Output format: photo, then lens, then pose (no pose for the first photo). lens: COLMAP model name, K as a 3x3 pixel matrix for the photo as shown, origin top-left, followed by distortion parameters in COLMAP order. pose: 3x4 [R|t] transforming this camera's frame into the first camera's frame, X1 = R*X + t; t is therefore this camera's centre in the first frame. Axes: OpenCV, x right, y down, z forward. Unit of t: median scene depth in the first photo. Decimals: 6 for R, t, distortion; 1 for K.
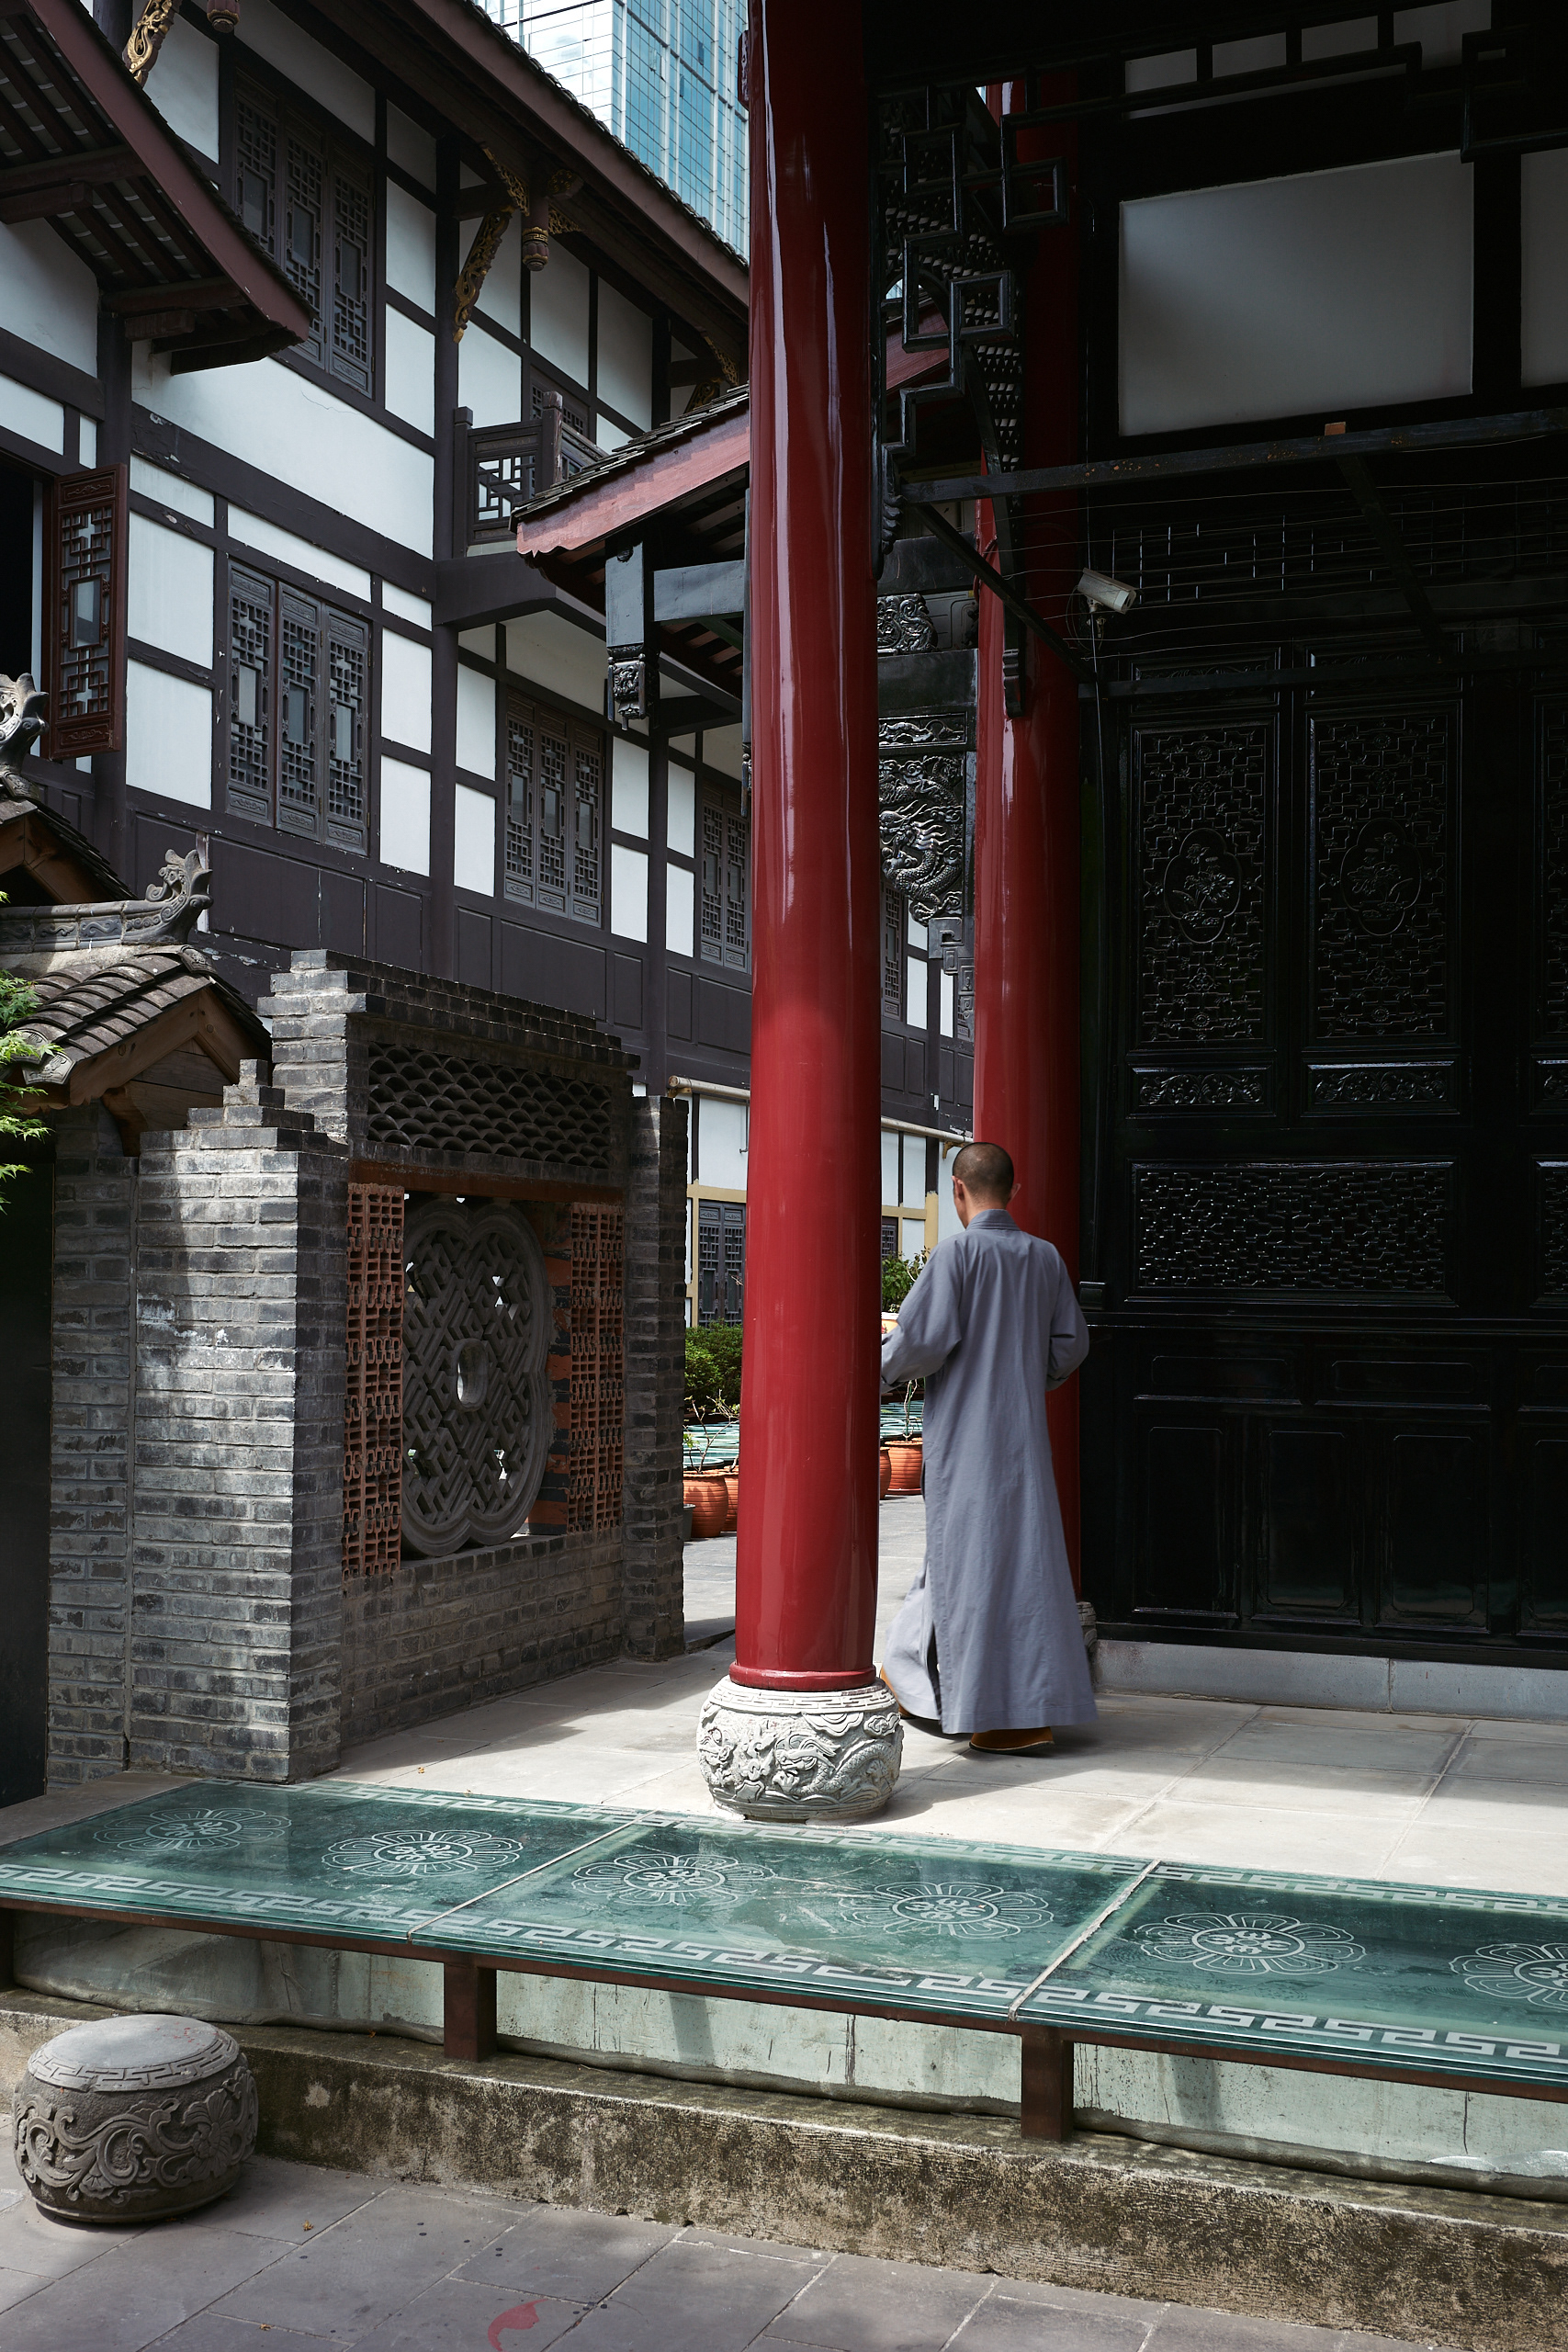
lens RADIAL K [[2464.6, 0, 787.8], [0, 2464.6, 1244.3], [0, 0, 1]] dist [0.009752, -0.017702]
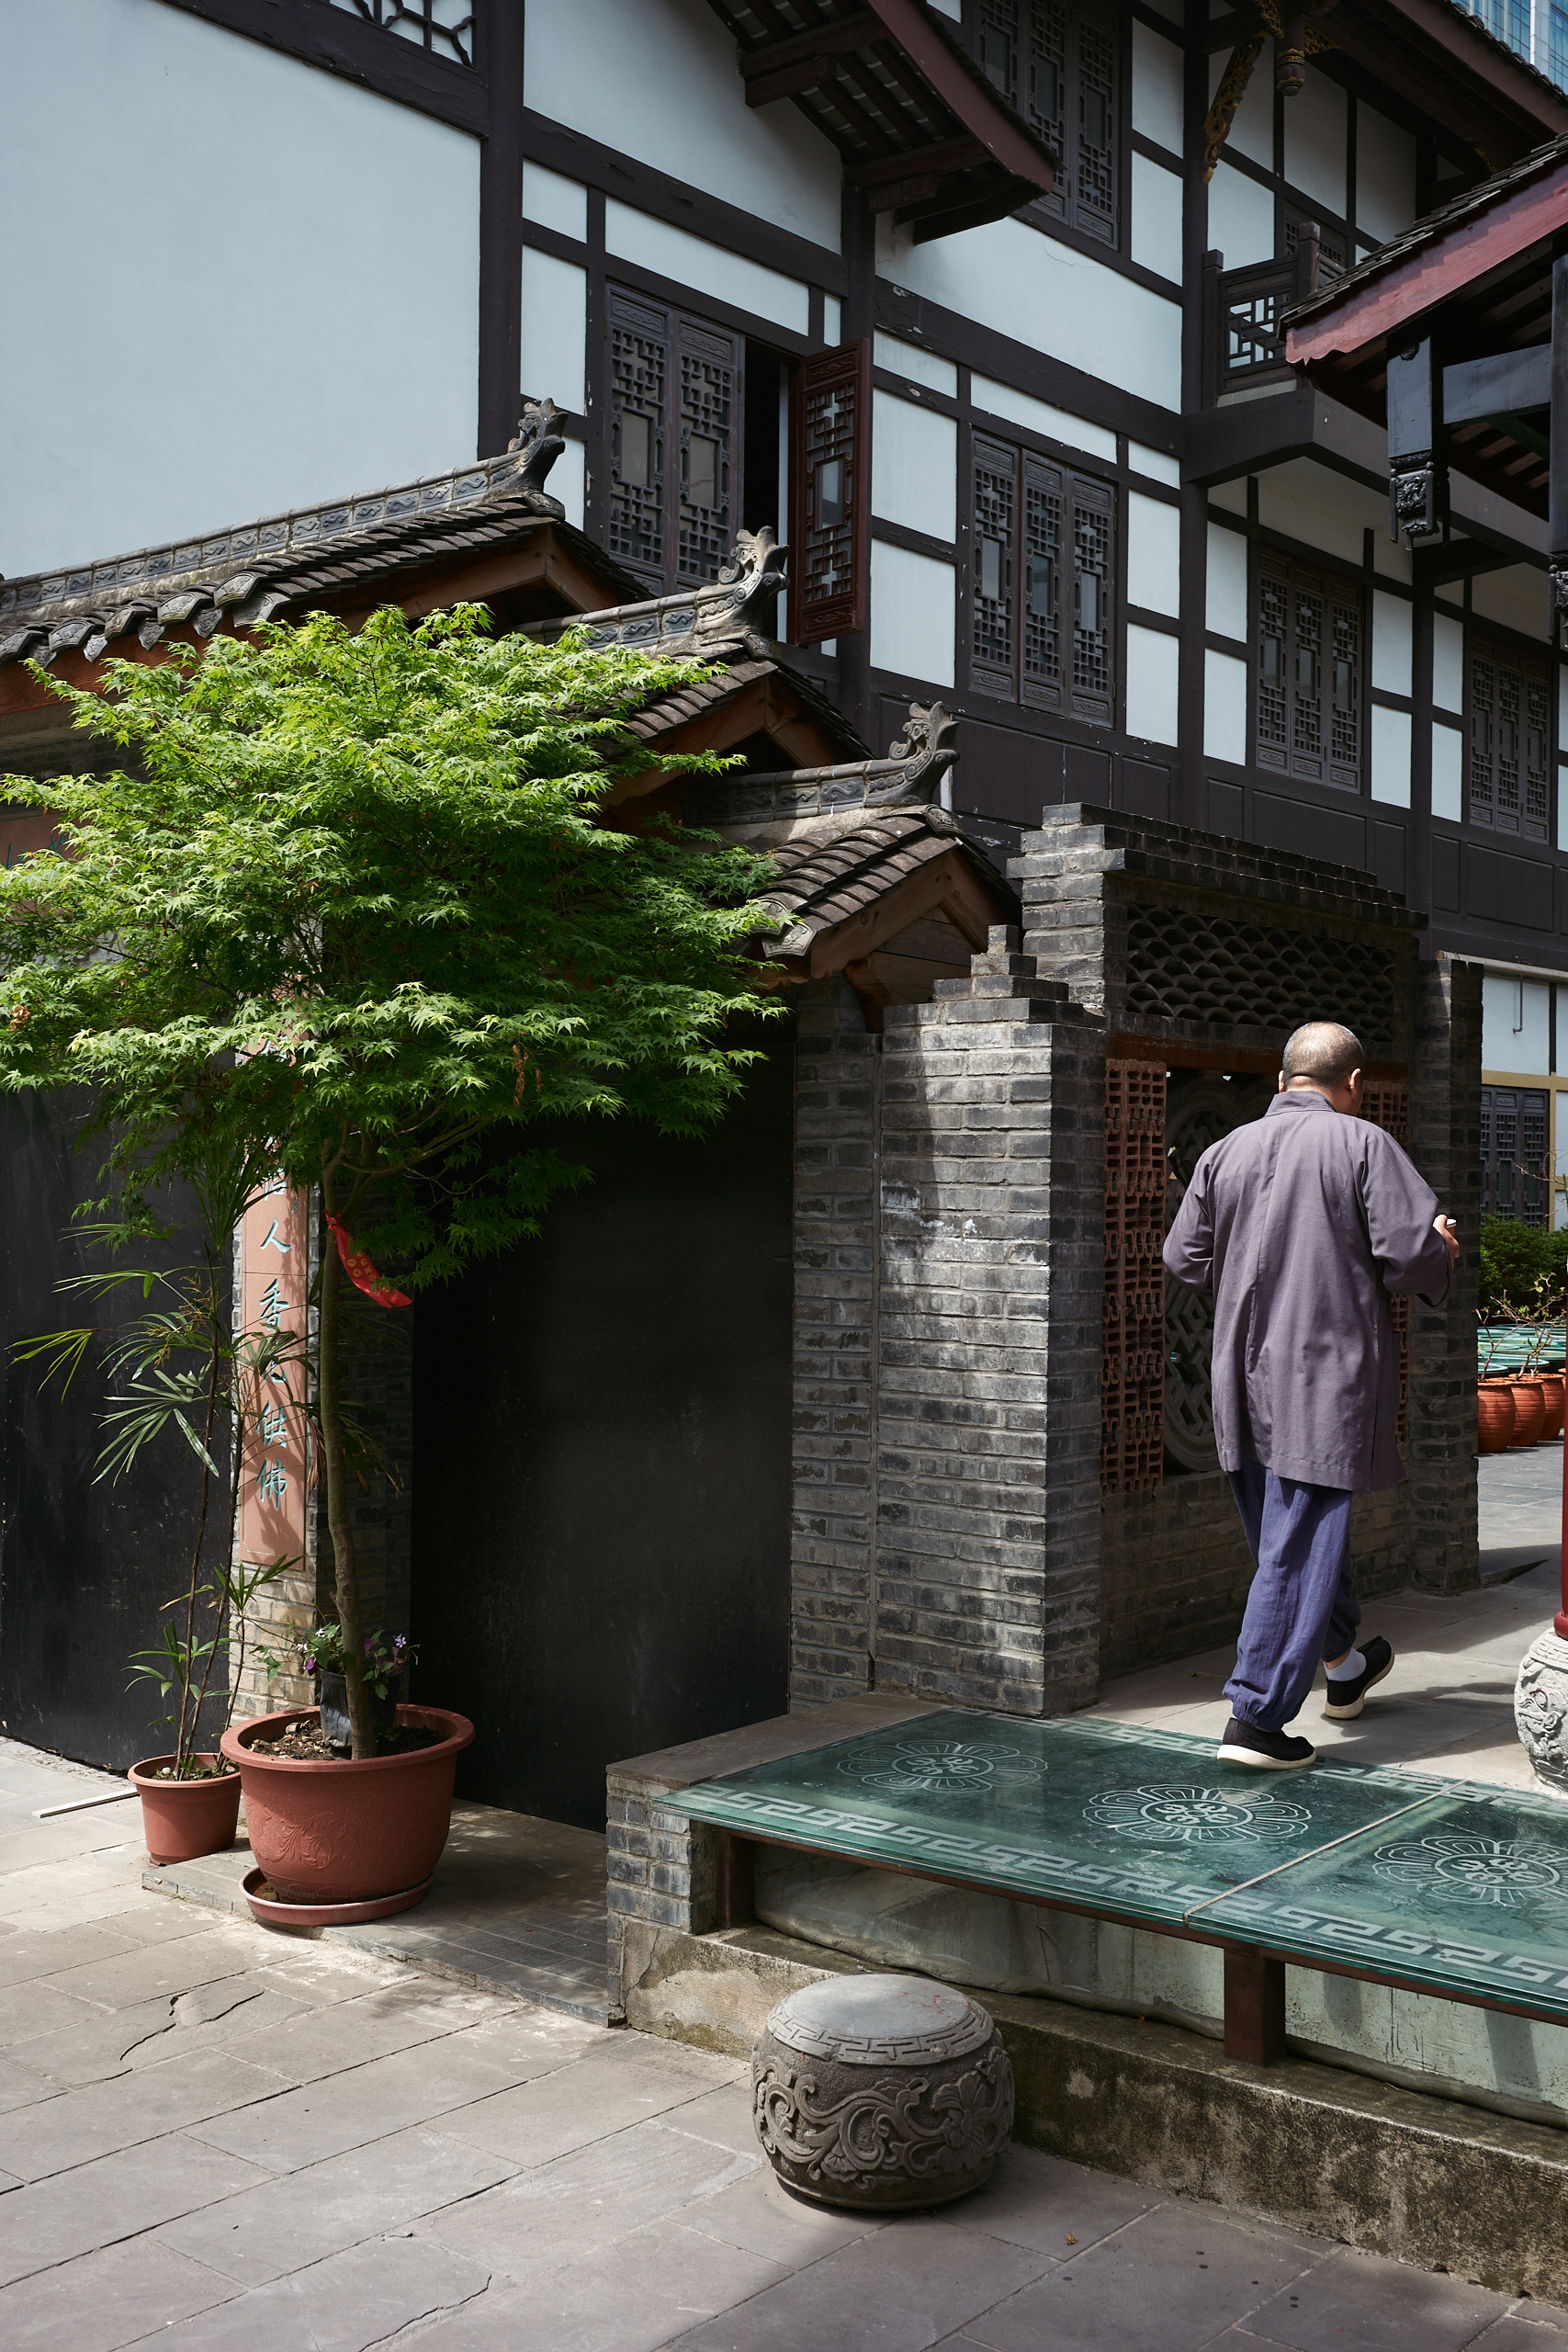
lens RADIAL K [[2464.6, 0, 787.8], [0, 2464.6, 1244.3], [0, 0, 1]] dist [0.009752, -0.017702]
pose [[0.956318, 0.008153, -0.292215, -0.025093], [0.004526, 0.999078, 0.042686, 0.004179], [0.292293, -0.042144, 0.955400, 0.098500]]
